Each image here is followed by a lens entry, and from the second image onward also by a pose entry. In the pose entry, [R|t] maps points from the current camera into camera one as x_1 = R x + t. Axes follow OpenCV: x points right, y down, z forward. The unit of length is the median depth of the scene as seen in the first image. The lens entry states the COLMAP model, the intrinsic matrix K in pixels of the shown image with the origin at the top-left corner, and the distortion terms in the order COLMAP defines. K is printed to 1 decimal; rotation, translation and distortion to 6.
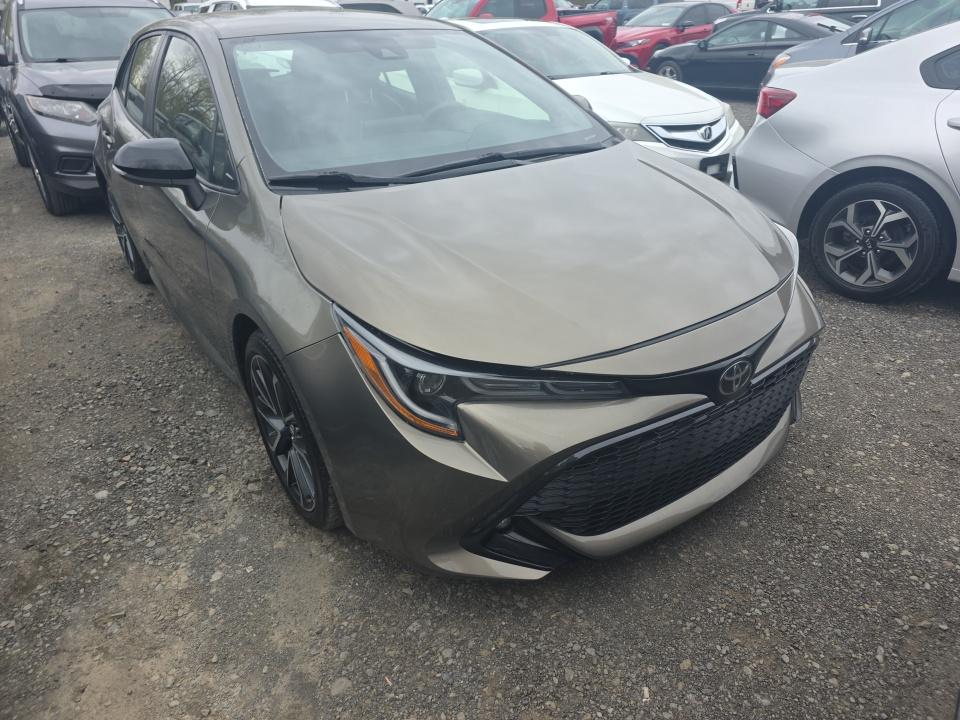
lens RADIAL K [[644.9, 0, 483.2], [0, 644.9, 269.7], [0, 0, 1]] dist [0.035686, -0.027132]
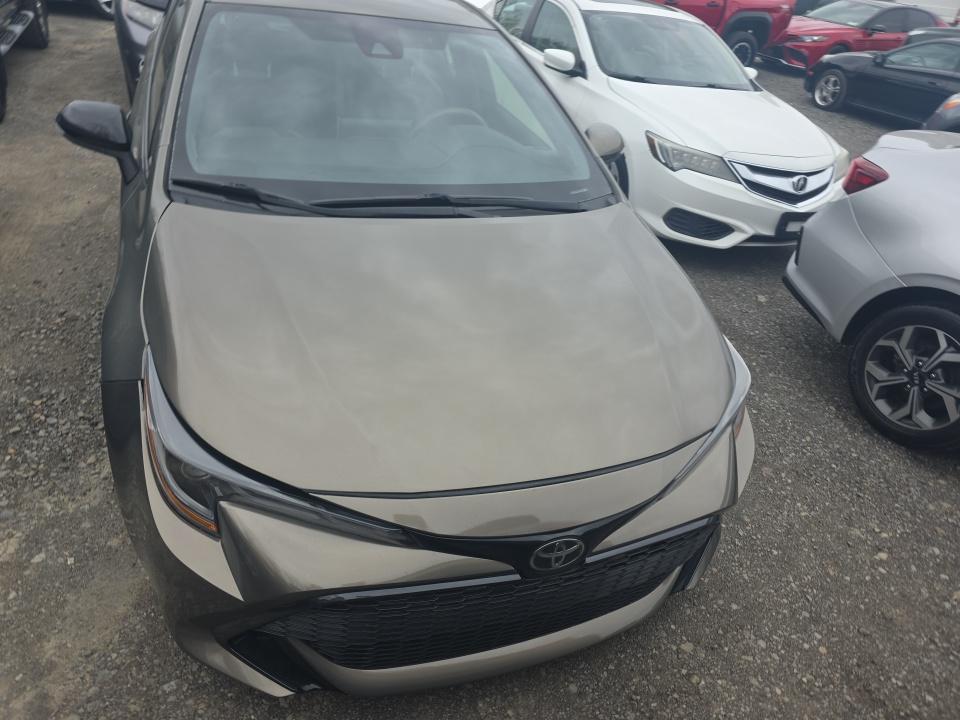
lens RADIAL K [[654.0, 0, 477.8], [0, 654.0, 278.8], [0, 0, 1]] dist [0.034180, -0.033611]
pose [[0.954161, 0.249375, -0.165494, 0.190086], [-0.234062, 0.966353, 0.106663, -0.137040], [0.186524, -0.063038, 0.980426, 0.091990]]
